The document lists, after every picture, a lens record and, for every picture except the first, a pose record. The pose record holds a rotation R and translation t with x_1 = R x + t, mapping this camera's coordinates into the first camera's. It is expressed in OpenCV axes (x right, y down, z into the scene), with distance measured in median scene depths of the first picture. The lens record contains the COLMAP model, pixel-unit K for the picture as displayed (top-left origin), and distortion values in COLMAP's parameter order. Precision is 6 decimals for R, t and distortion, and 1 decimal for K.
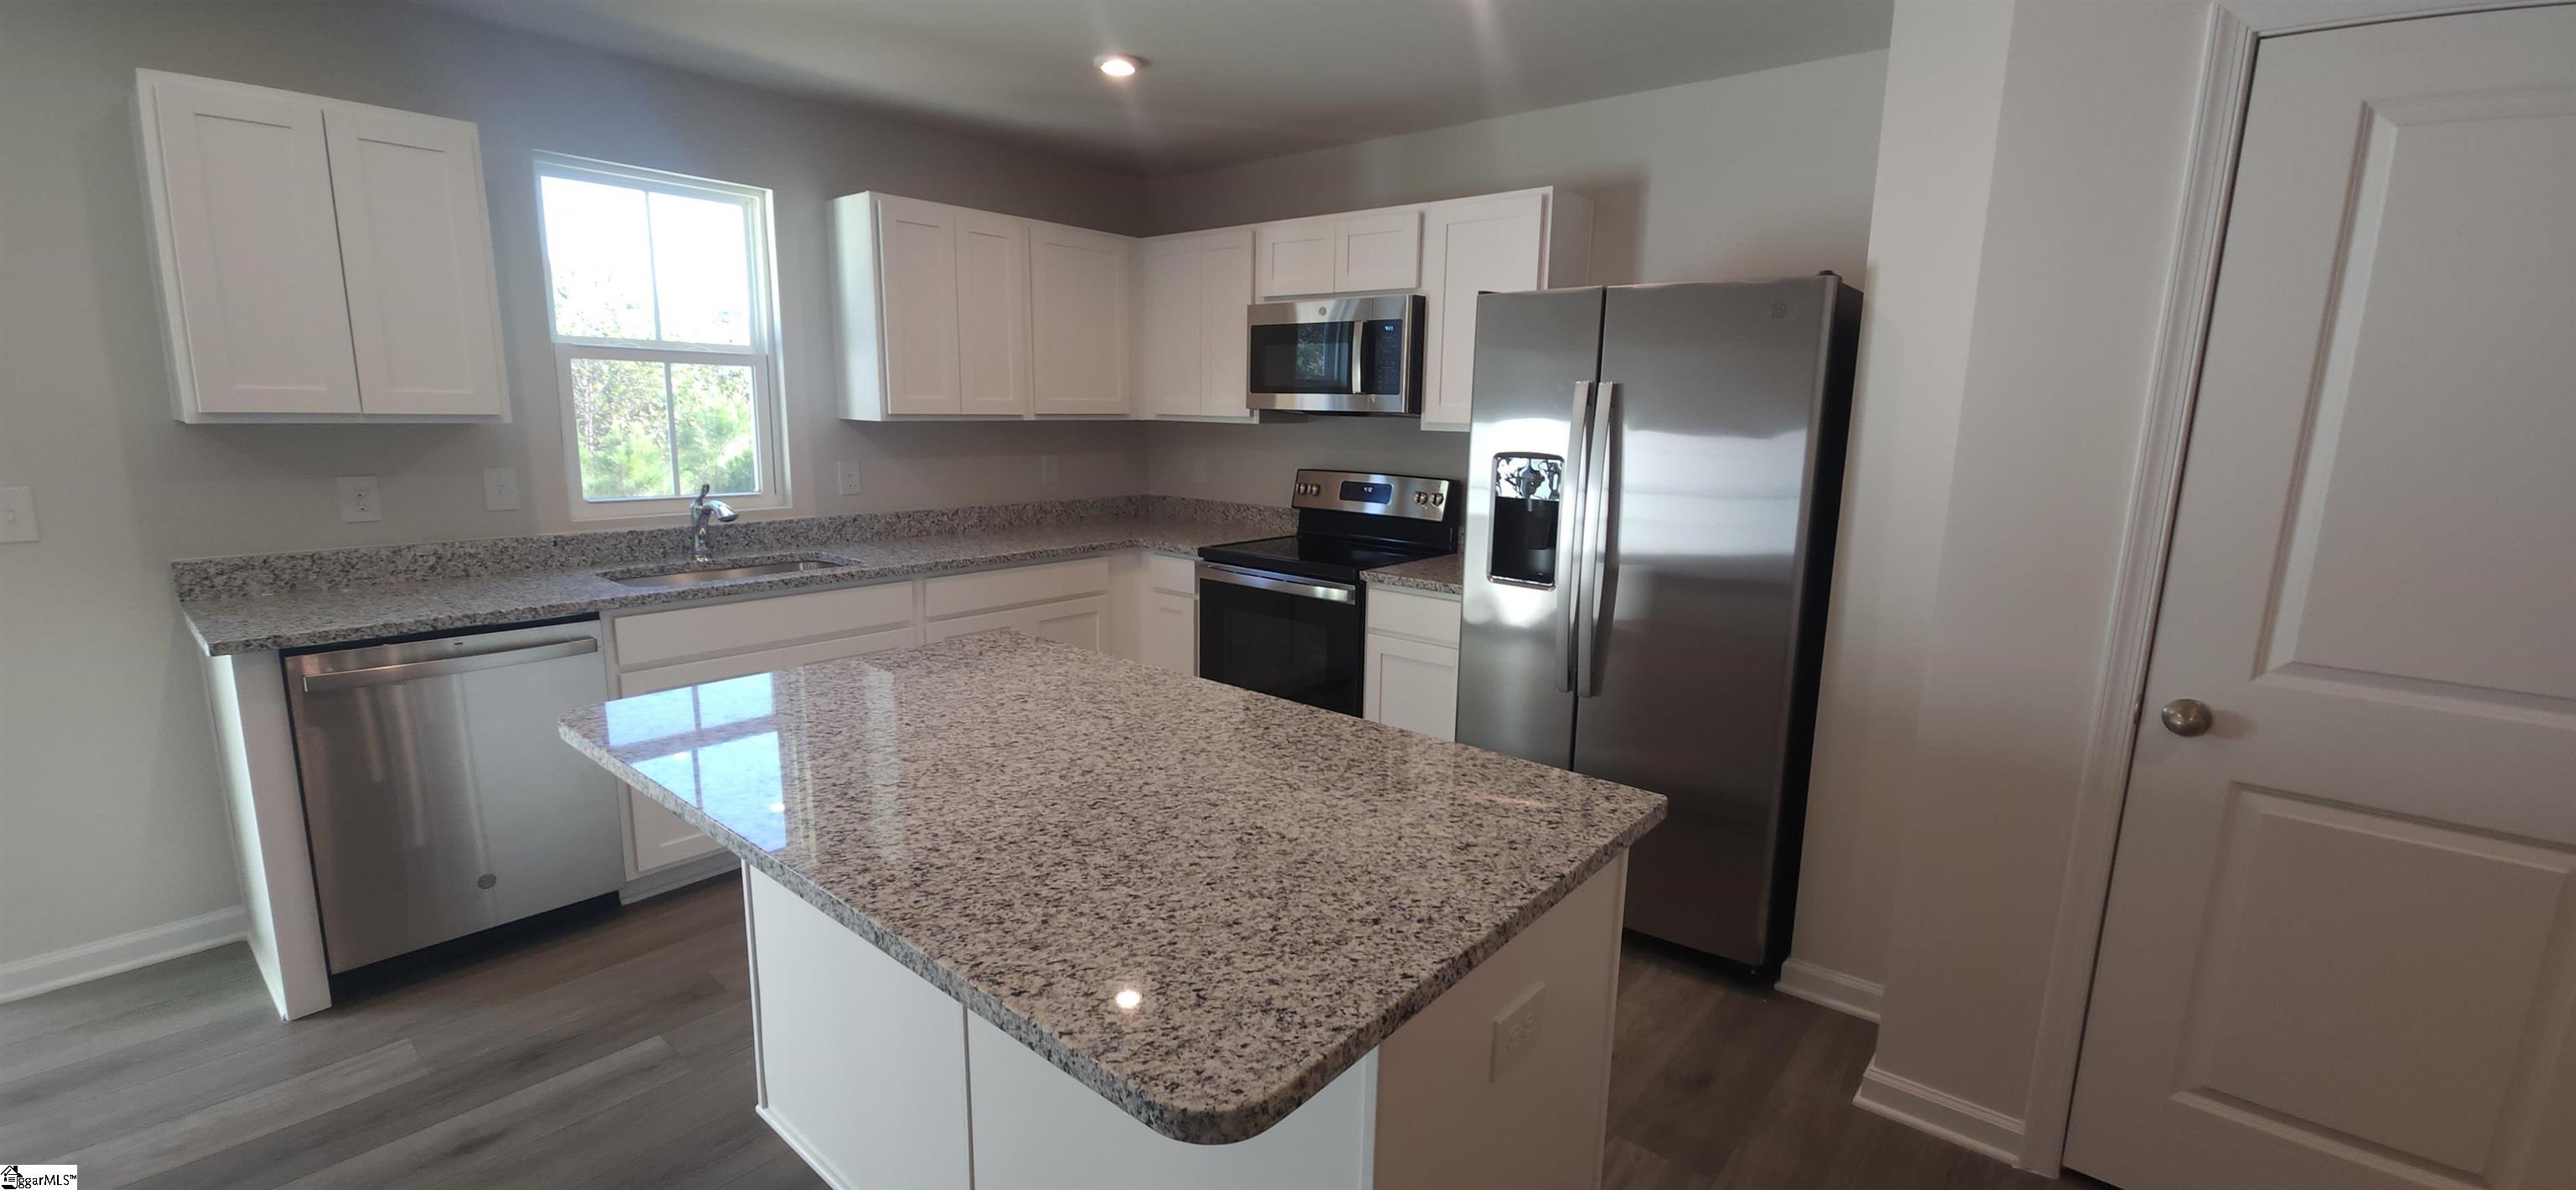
lens RADIAL K [[1038.7, 0, 1314.4], [0, 1038.7, 589.5], [0, 0, 1]] dist [-0.000170, -0.000222]
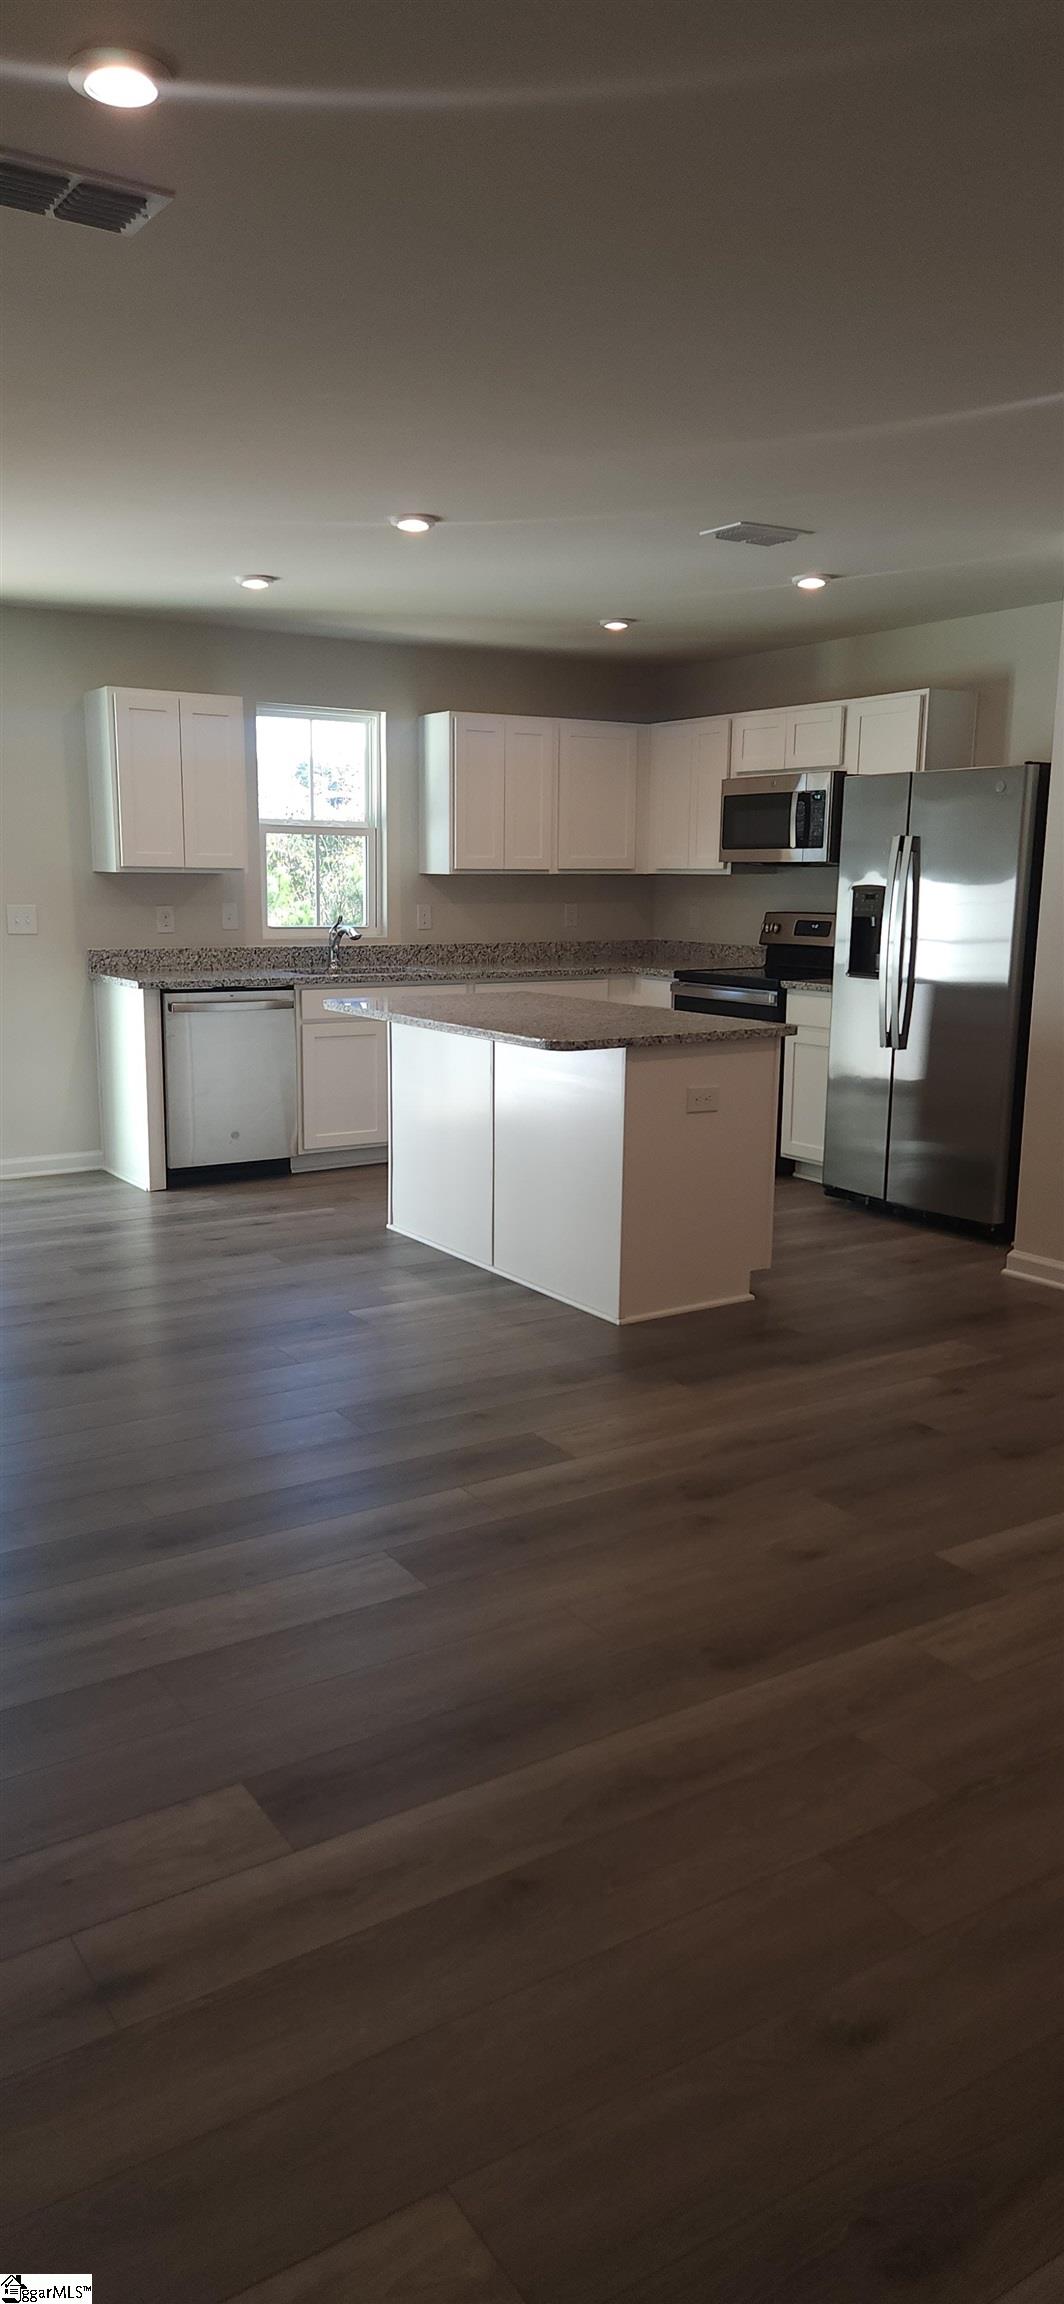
lens RADIAL K [[1524.3, 0, 532.0], [0, 1524.3, 1152.0], [0, 0, 1]] dist [0.065303, -0.000003]
pose [[0.953157, 0.042538, -0.299470, 0.331777], [-0.041871, 0.999086, 0.008648, 0.195960], [0.299564, 0.004296, 0.954066, -0.959254]]
